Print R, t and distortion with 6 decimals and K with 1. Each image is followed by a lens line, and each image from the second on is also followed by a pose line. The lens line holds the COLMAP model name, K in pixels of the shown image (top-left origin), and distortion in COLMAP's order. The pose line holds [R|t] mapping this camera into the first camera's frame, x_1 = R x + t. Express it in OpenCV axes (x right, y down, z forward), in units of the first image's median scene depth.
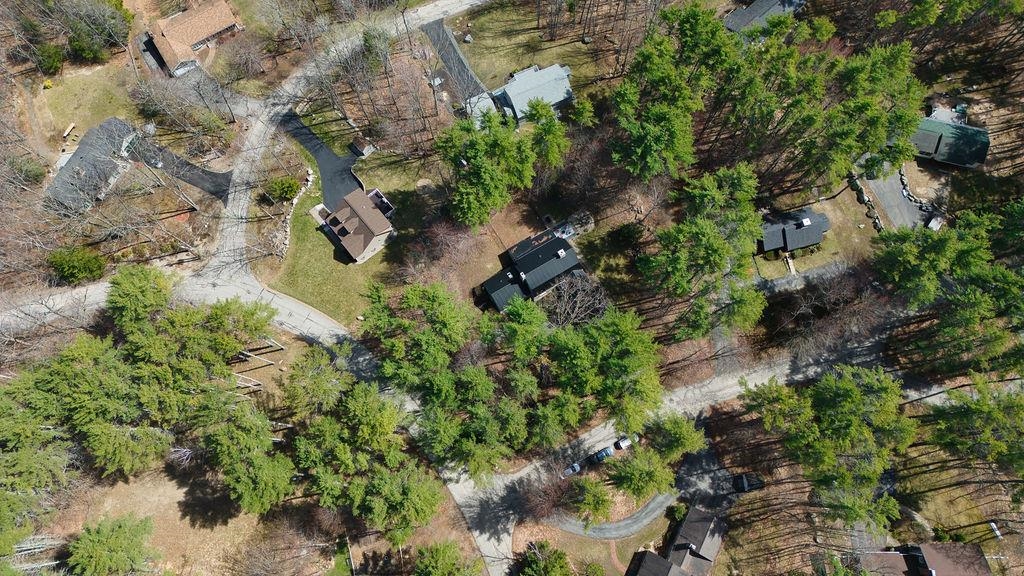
lens RADIAL K [[725.4, 0, 512.0], [0, 725.4, 288.0], [0, 0, 1]] dist [-0.000418, -0.000025]
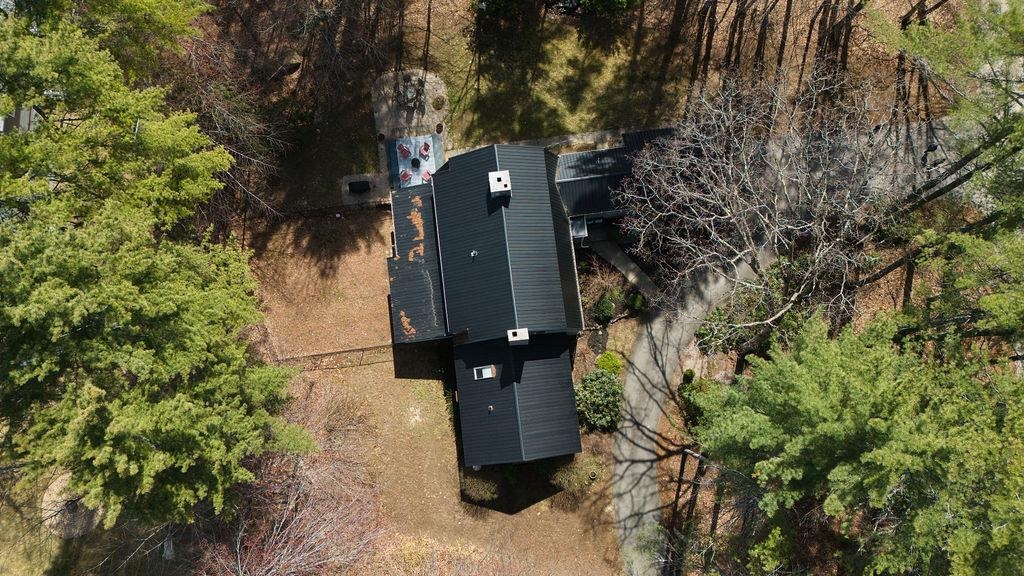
lens RADIAL K [[705.7, 0, 512.0], [0, 705.7, 288.0], [0, 0, 1]] dist [0.074808, 0.000009]
pose [[0.402020, -0.903017, 0.151458, -0.010618], [0.885804, 0.425442, 0.185337, -0.074441], [-0.231799, 0.059653, 0.970933, 0.694457]]
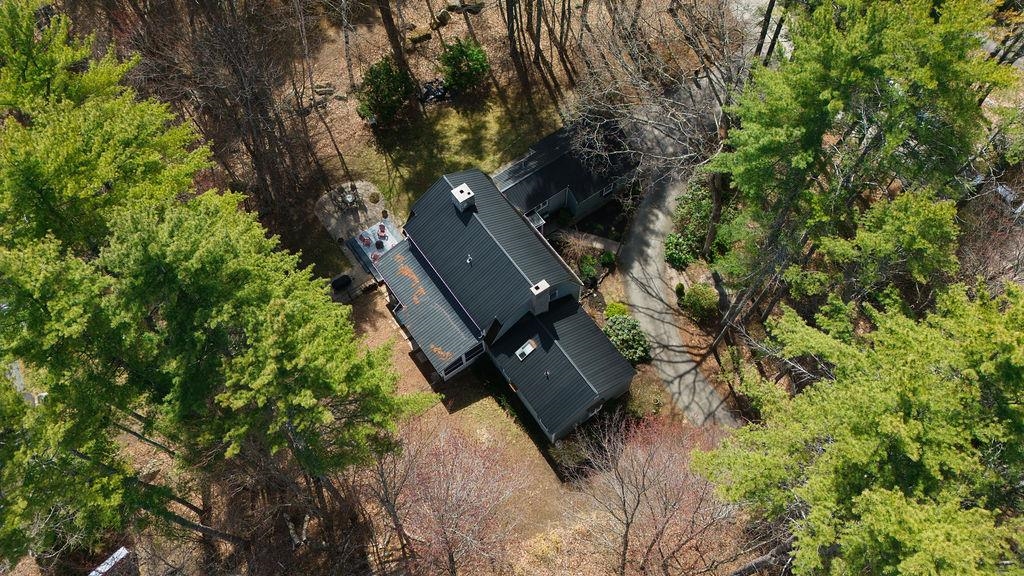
lens RADIAL K [[705.7, 0, 512.0], [0, 705.7, 288.0], [0, 0, 1]] dist [0.074808, 0.000009]
pose [[-0.080590, -0.877591, 0.472589, -0.124972], [0.965701, 0.048668, 0.255056, -0.103599], [-0.246834, 0.476934, 0.843568, 0.701242]]
